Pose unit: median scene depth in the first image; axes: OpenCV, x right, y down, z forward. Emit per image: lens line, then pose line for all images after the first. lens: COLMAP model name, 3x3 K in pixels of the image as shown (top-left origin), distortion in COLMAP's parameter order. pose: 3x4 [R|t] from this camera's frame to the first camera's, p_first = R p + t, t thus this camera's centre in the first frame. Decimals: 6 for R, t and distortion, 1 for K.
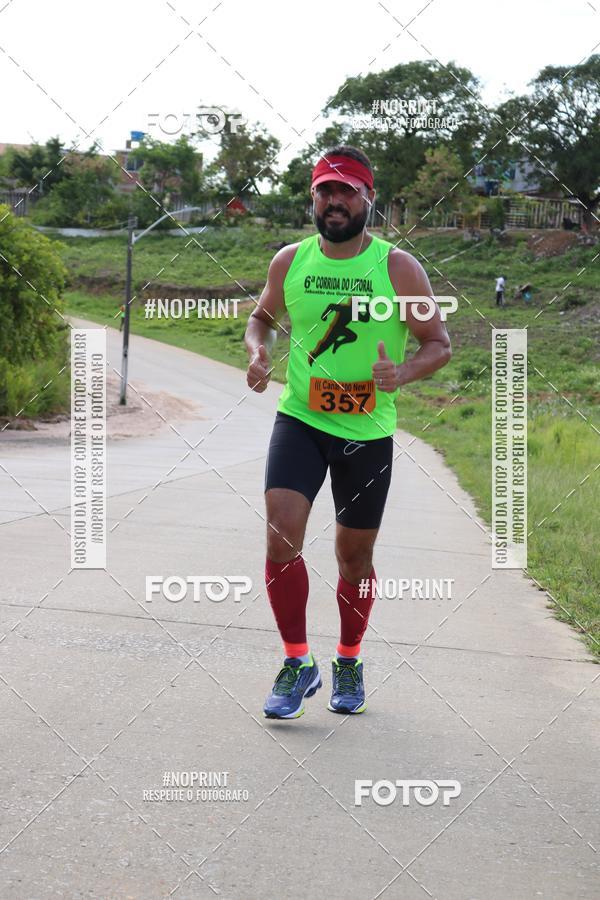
lens RADIAL K [[1967.7, 0, 299.4], [0, 1967.7, 450.4], [0, 0, 1]] dist [0.027578, 0.054905]
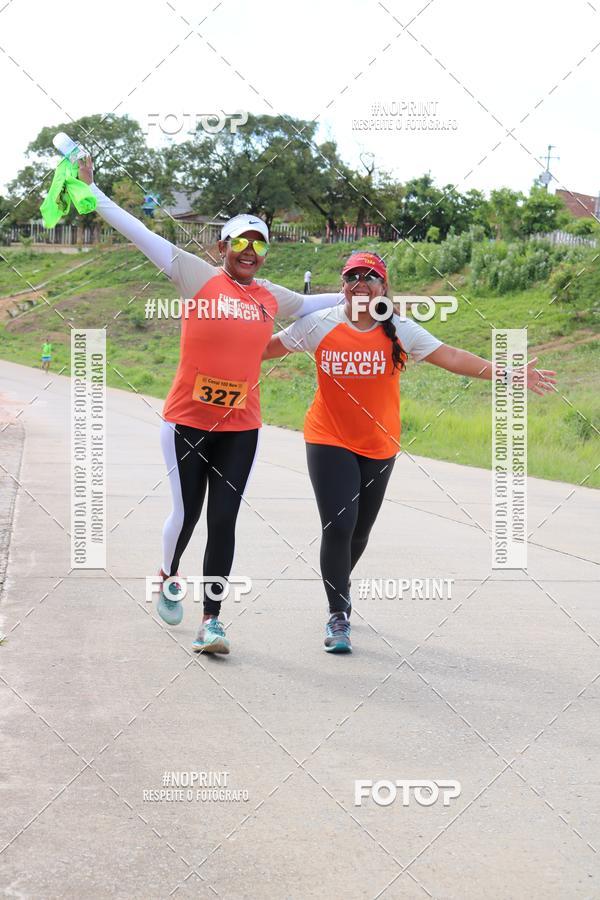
lens RADIAL K [[1437.9, 0, 297.3], [0, 1437.9, 448.9], [0, 0, 1]] dist [-0.028293, -0.034191]
pose [[0.970670, -0.046288, 0.235918, -0.048987], [0.039755, 0.998685, 0.032374, -0.005174], [-0.237107, -0.022045, 0.971233, 0.060325]]
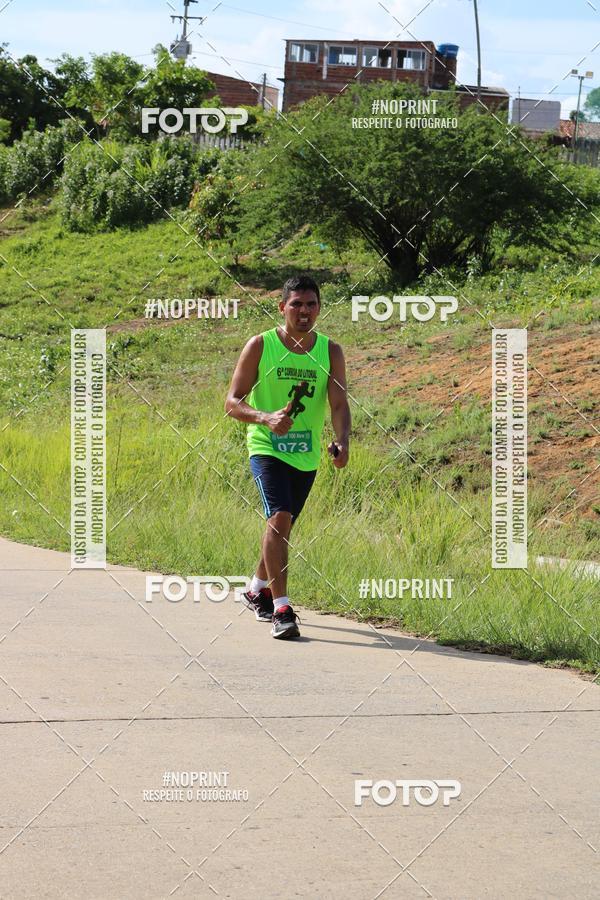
lens RADIAL K [[2148.1, 0, 298.5], [0, 2148.1, 451.1], [0, 0, 1]] dist [0.070166, 0.029431]
pose [[0.893246, -0.056098, 0.446054, -0.022089], [0.046907, 0.998398, 0.031630, -0.004976], [-0.447114, -0.007330, 0.894447, 0.124664]]
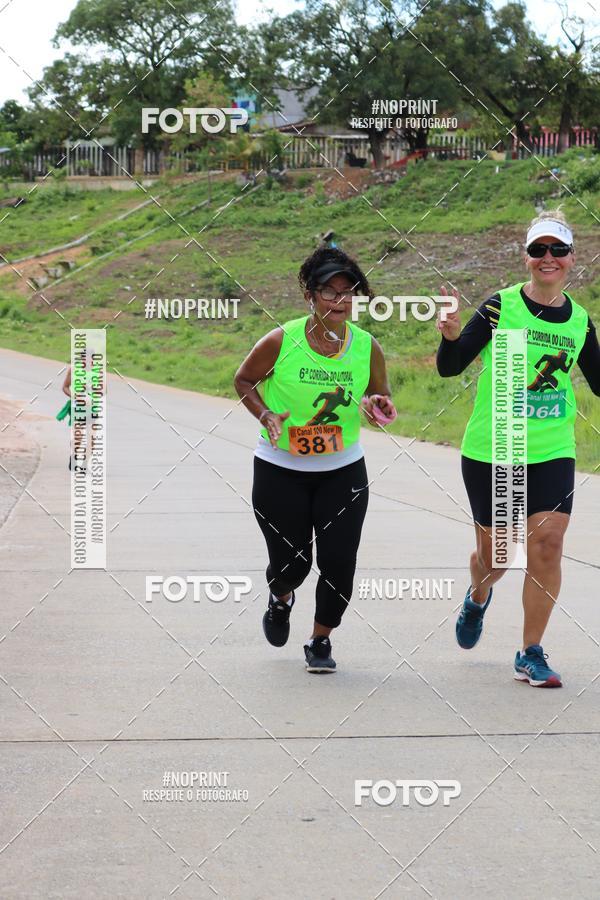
lens RADIAL K [[2167.1, 0, 297.2], [0, 2167.1, 450.3], [0, 0, 1]] dist [0.009675, 0.430159]
pose [[0.985642, -0.069532, 0.153868, -0.043989], [0.067958, 0.997568, 0.015467, -0.005110], [-0.154569, -0.004789, 0.987970, 0.071944]]
